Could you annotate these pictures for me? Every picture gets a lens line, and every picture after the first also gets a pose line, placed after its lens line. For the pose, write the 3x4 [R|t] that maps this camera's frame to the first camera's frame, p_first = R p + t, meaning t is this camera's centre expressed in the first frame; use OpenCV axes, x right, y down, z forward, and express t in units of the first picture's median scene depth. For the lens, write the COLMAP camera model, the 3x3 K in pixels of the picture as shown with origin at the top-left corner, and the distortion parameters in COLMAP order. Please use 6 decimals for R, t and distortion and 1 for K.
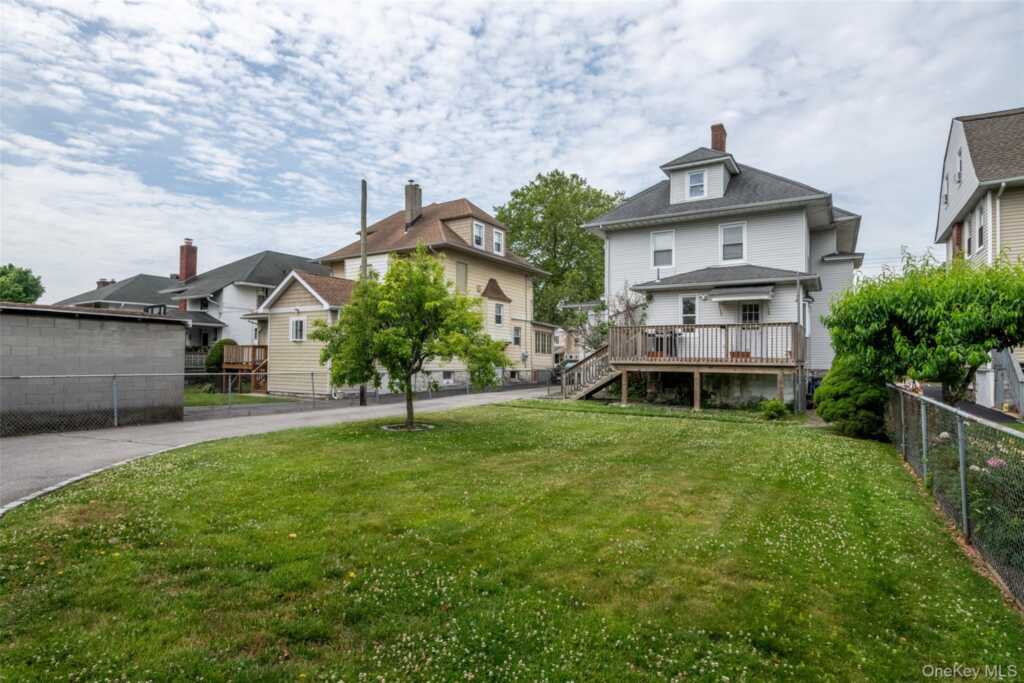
lens RADIAL K [[545.9, 0, 508.7], [0, 545.9, 345.2], [0, 0, 1]] dist [-0.000963, -0.000815]
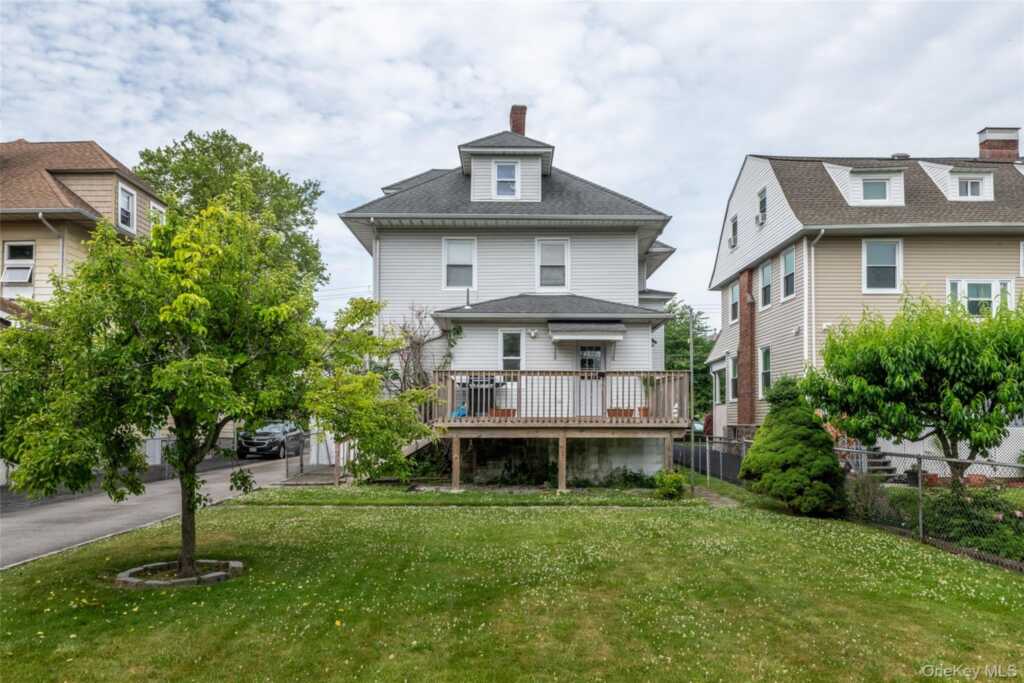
lens RADIAL K [[715.2, 0, 533.2], [0, 715.2, 384.4], [0, 0, 1]] dist [-0.005527, -0.004384]
pose [[0.838648, 0.016753, 0.544415, -0.146354], [-0.005779, 0.999744, -0.021863, 0.000590], [-0.544642, 0.015190, 0.838531, 0.186140]]
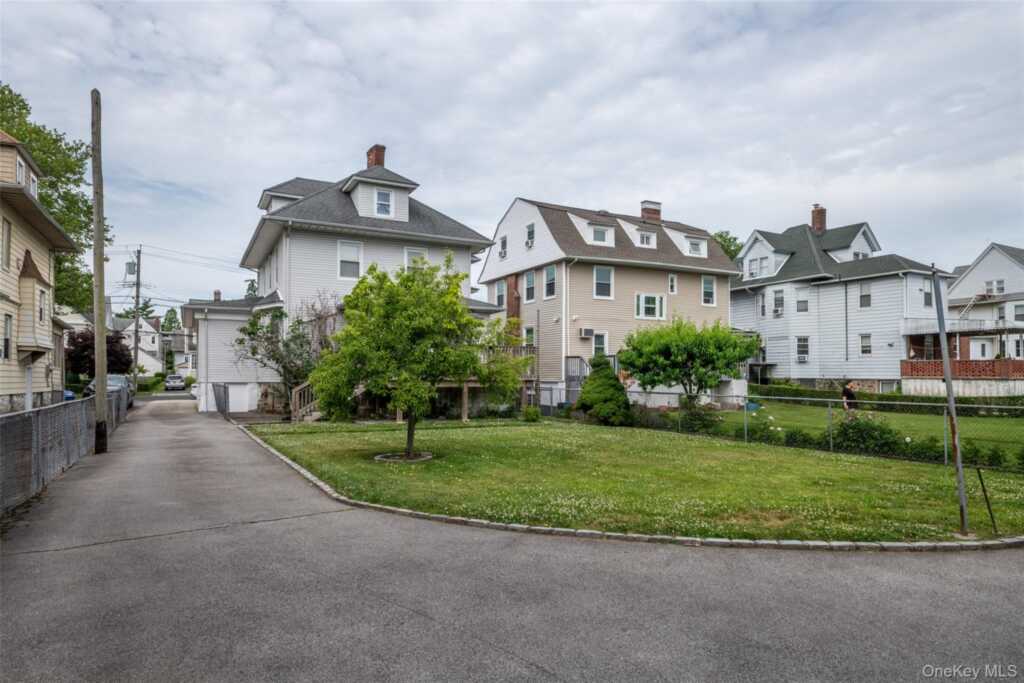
lens RADIAL K [[608.7, 0, 510.8], [0, 608.7, 352.9], [0, 0, 1]] dist [-0.014925, 0.004344]
pose [[0.510779, 0.019456, 0.859492, -0.523150], [-0.021867, 0.999714, -0.009635, -0.007476], [-0.859434, -0.013873, 0.511059, 0.213734]]
